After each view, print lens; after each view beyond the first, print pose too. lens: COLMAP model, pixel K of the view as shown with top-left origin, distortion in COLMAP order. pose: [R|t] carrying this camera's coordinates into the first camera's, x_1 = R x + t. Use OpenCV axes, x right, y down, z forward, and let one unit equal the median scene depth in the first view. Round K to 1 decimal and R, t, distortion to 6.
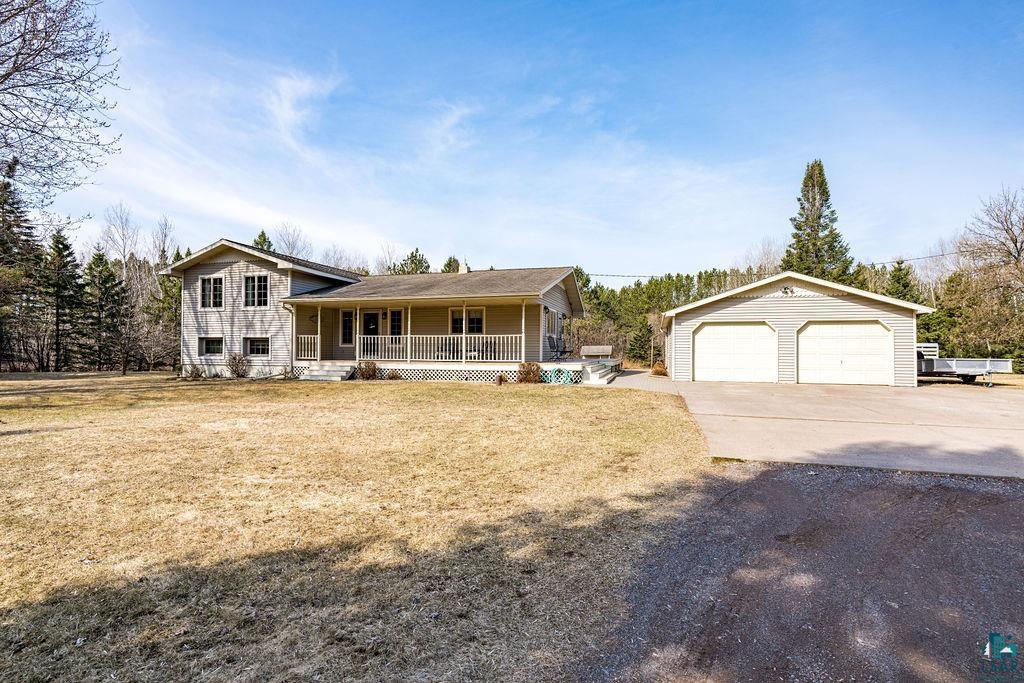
lens RADIAL K [[595.7, 0, 486.9], [0, 595.7, 347.0], [0, 0, 1]] dist [0.030701, -0.003433]
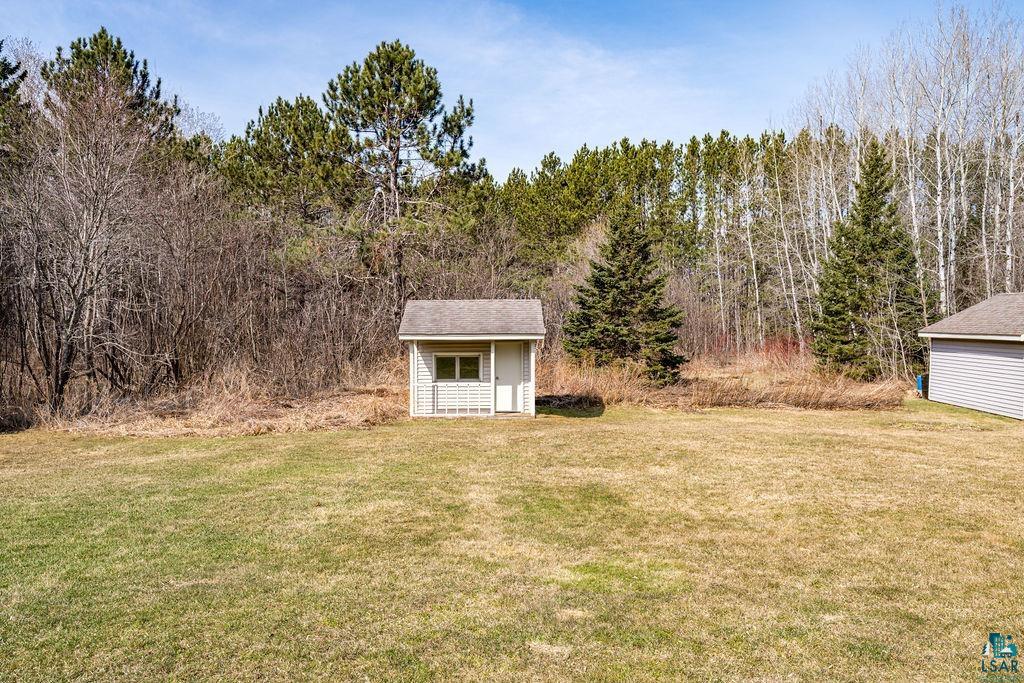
lens RADIAL K [[805.7, 0, 509.0], [0, 805.7, 353.1], [0, 0, 1]] dist [0.006792, -0.002525]
pose [[0.965599, 0.001882, 0.260029, 0.074385], [-0.013755, 0.998944, 0.043848, 0.003051], [-0.259671, -0.045916, 0.964605, 0.437246]]
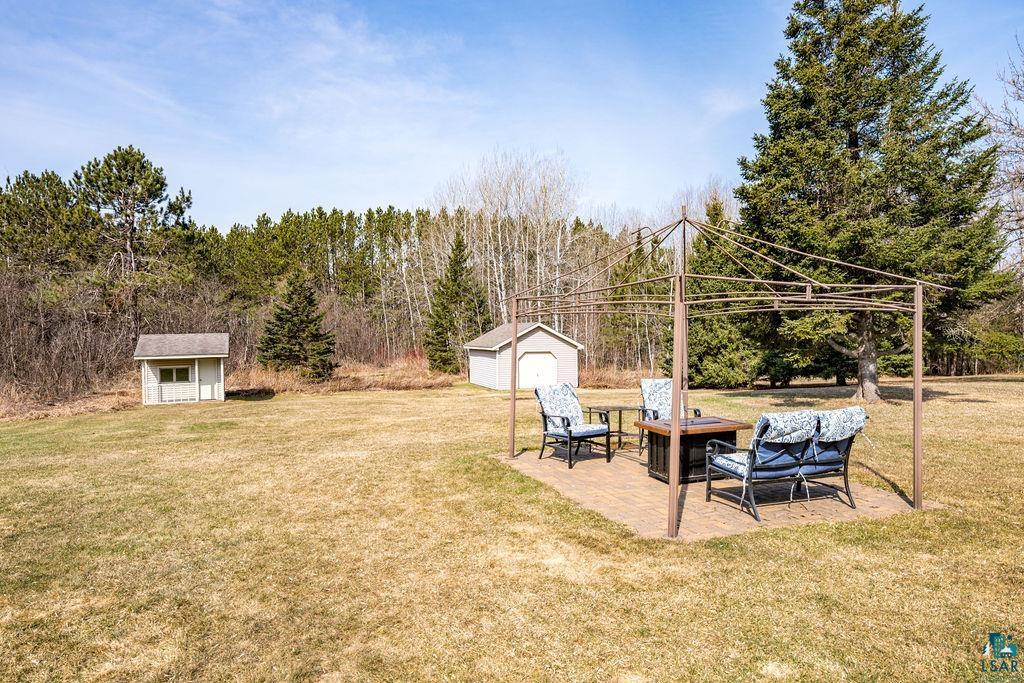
lens RADIAL K [[667.9, 0, 529.0], [0, 667.9, 344.7], [0, 0, 1]] dist [-0.015635, 0.010027]
pose [[0.792049, -0.013442, 0.610309, 0.062918], [0.000864, 0.999781, 0.020898, -0.002156], [-0.610457, -0.016025, 0.791888, 0.332916]]
